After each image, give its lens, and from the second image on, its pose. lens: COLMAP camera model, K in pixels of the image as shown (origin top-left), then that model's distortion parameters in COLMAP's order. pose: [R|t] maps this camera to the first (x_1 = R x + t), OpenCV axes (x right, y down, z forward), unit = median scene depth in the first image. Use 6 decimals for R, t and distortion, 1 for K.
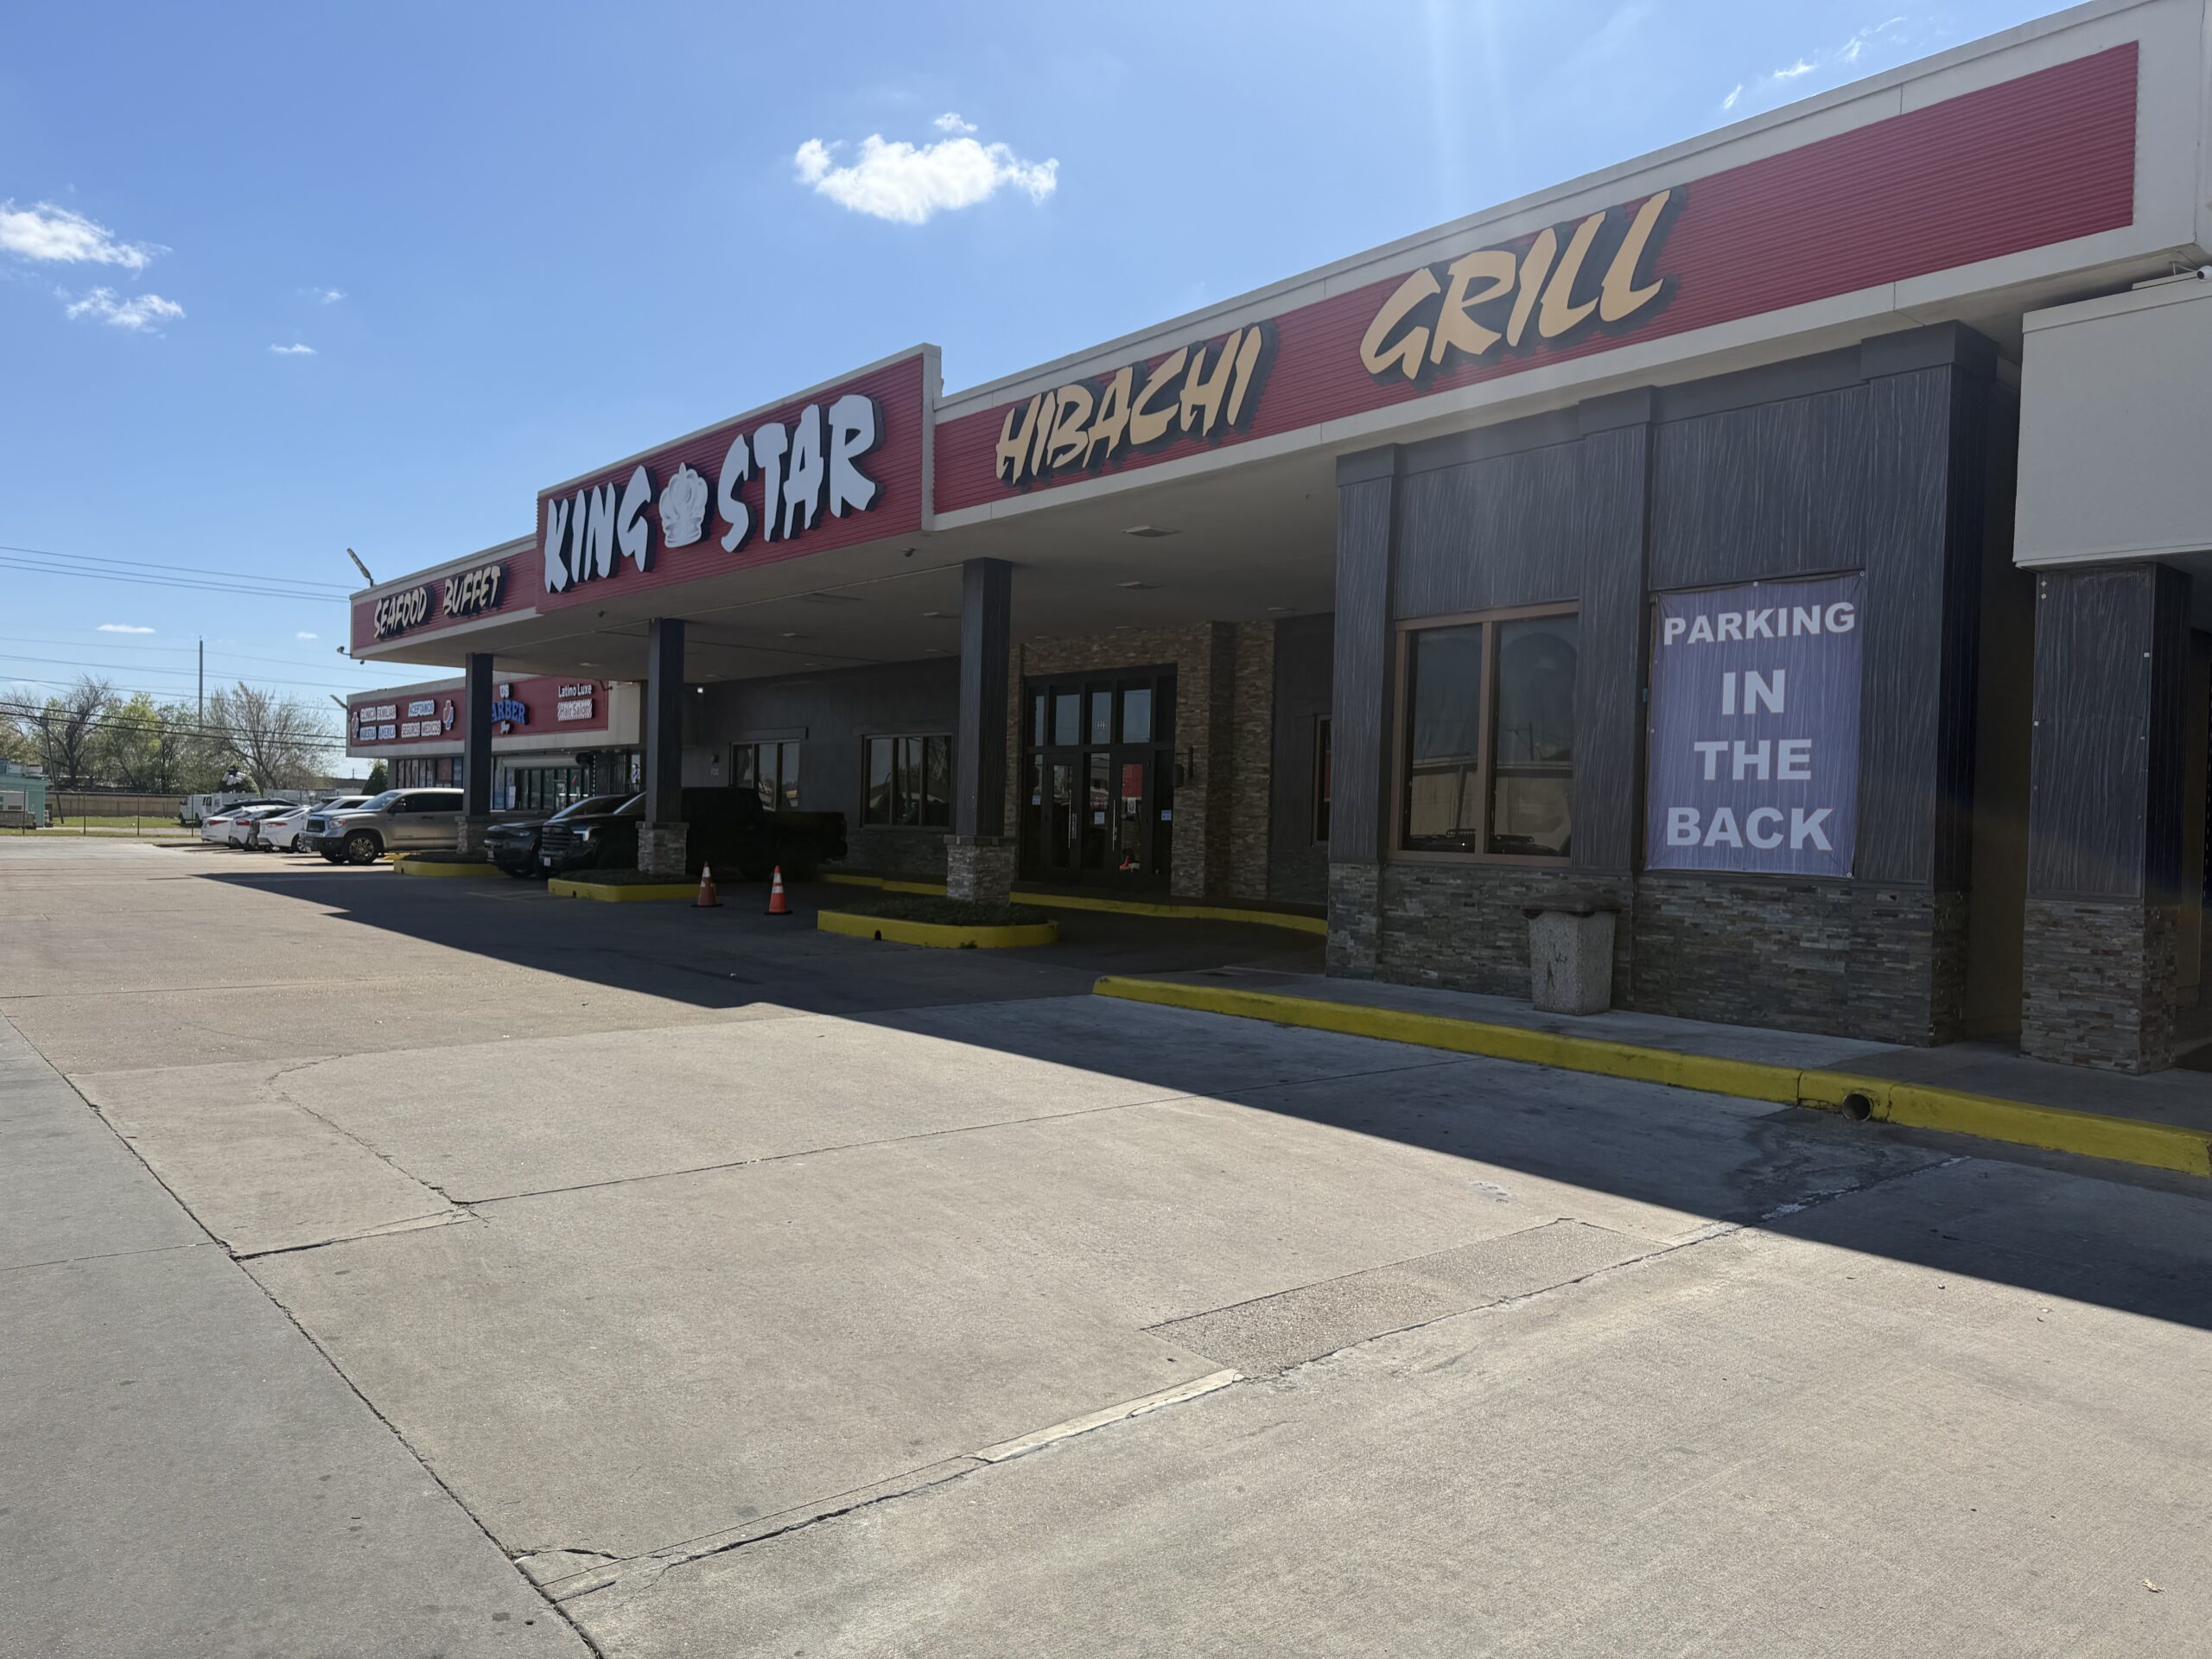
lens RADIAL K [[1551.8, 0, 1127.8], [0, 1551.8, 831.9], [0, 0, 1]] dist [0.079404, -0.094803]
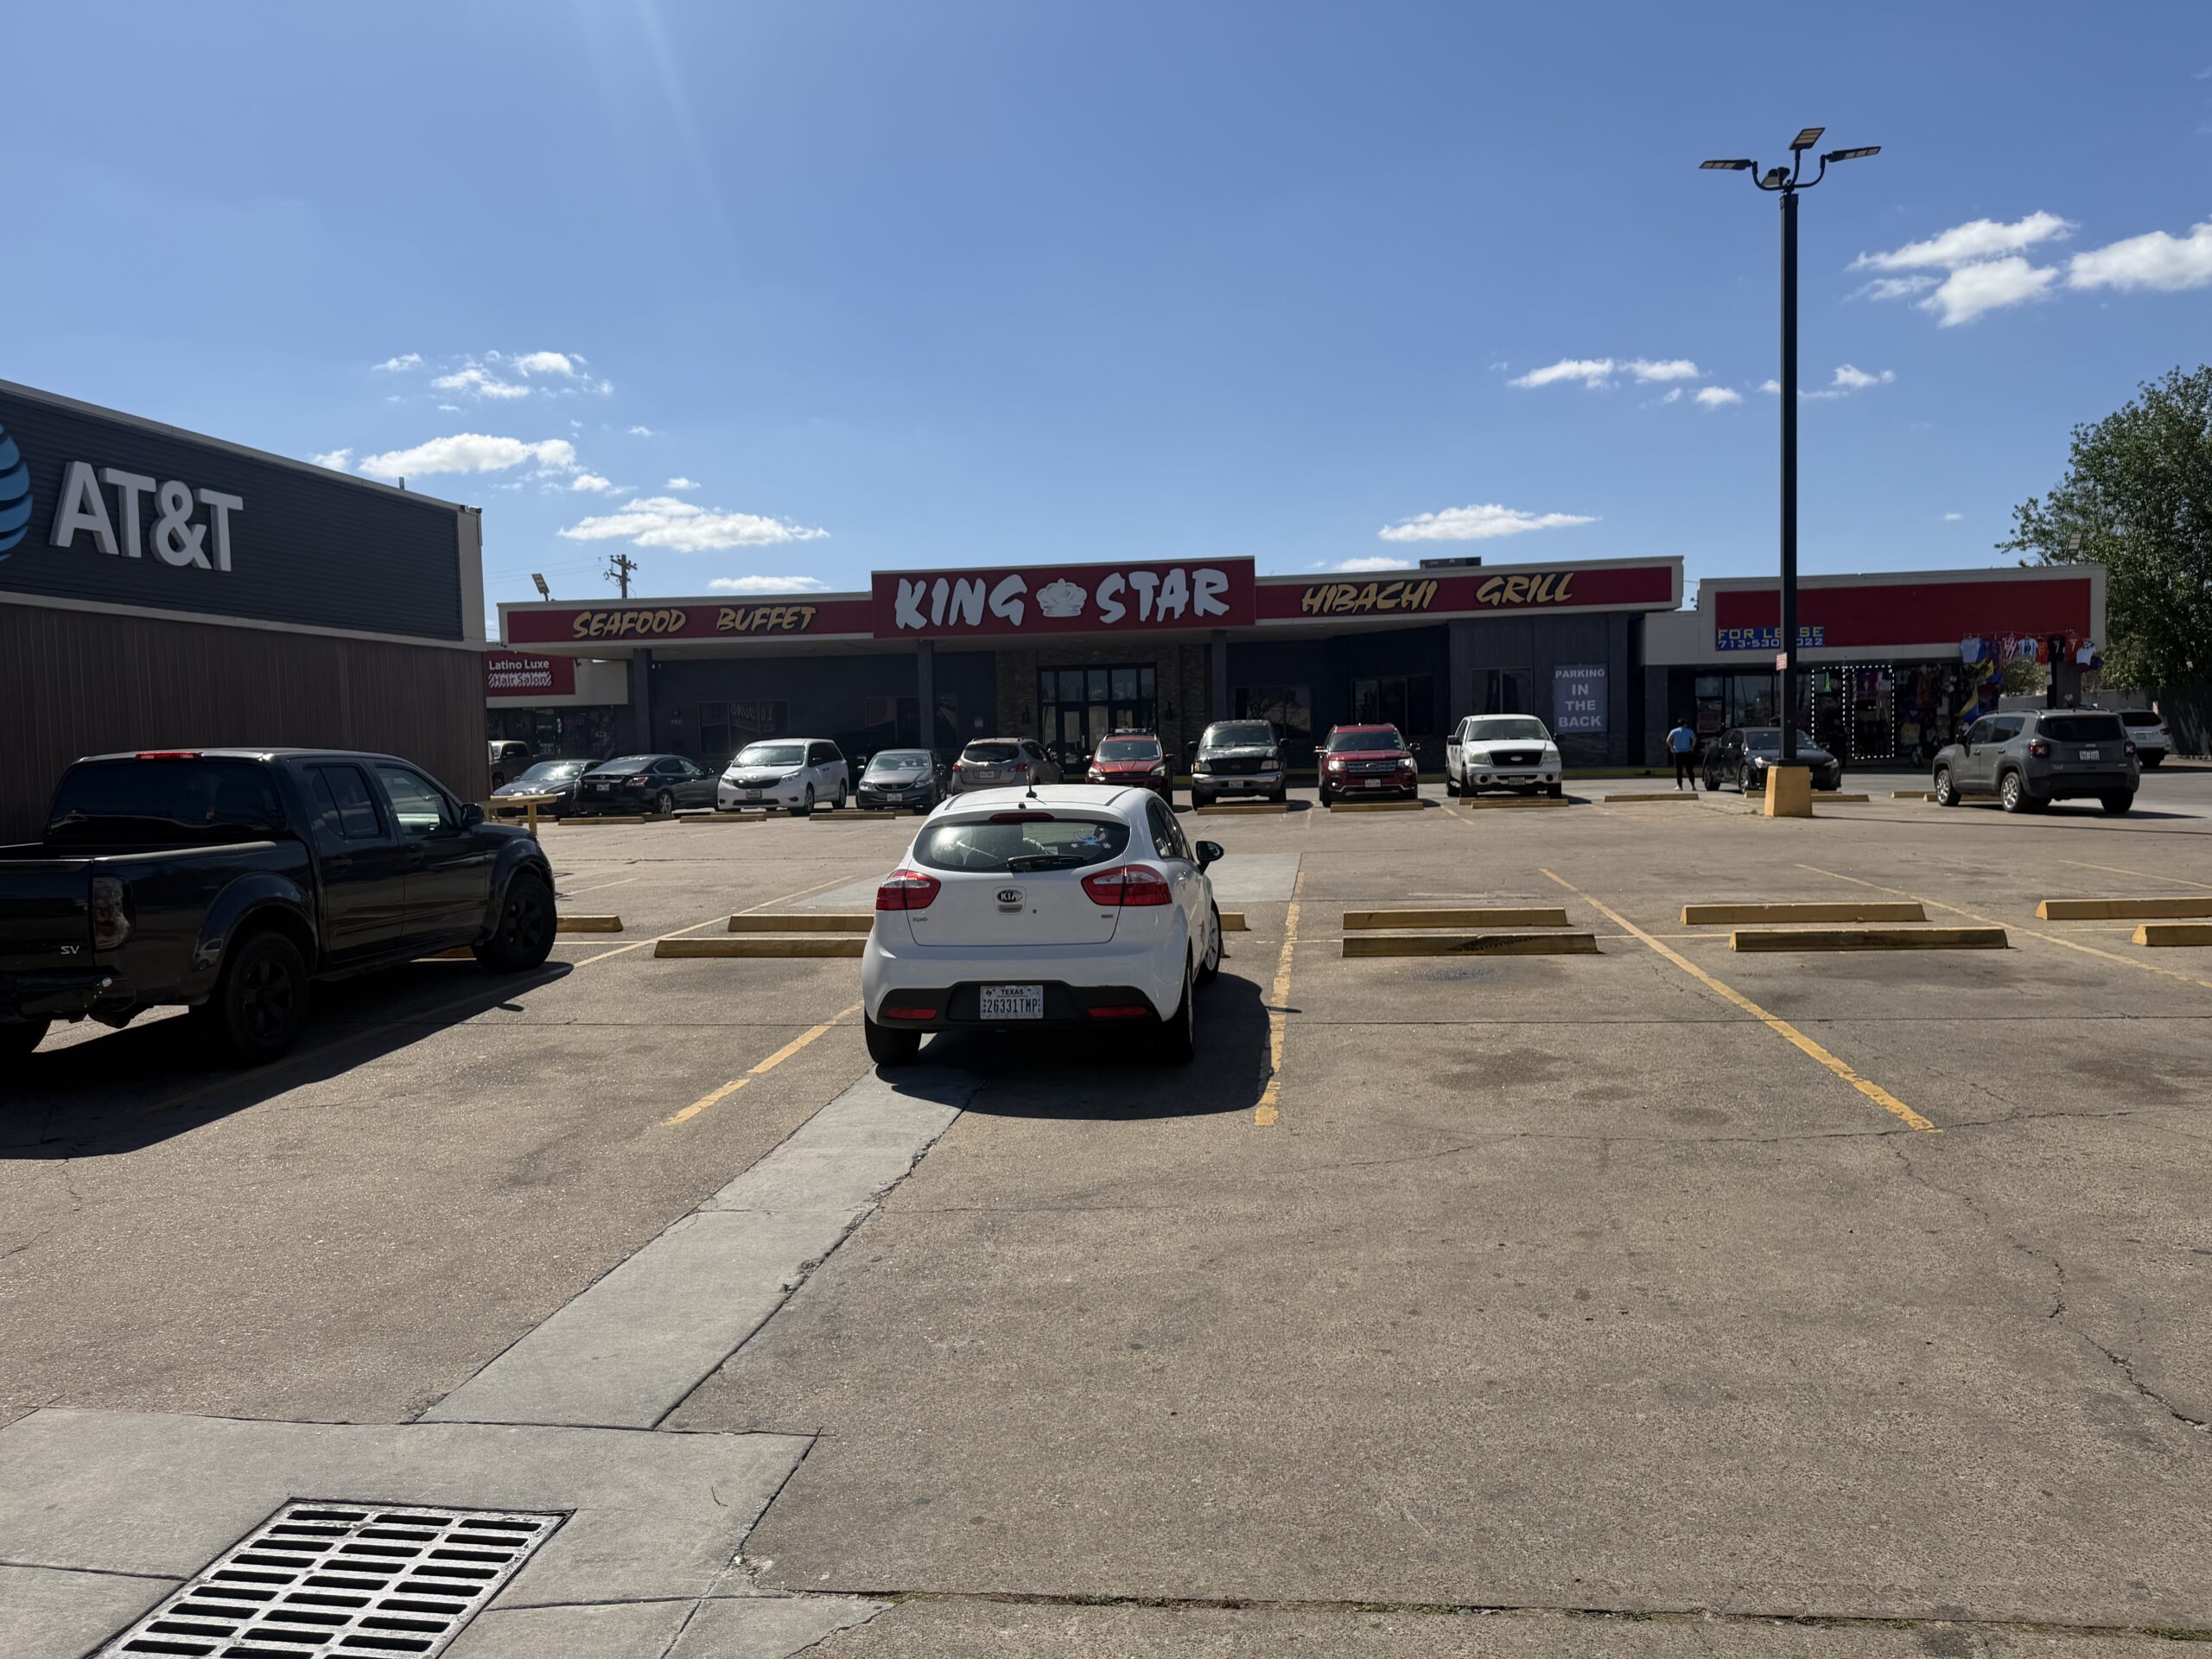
lens RADIAL K [[1551.8, 0, 1107.7], [0, 1551.8, 830.4], [0, 0, 1]] dist [0.079404, -0.094803]
pose [[0.748751, -0.082906, 0.657646, -2.809624], [0.051348, 0.996421, 0.067152, -0.048800], [-0.660860, -0.016511, 0.750328, -1.113997]]
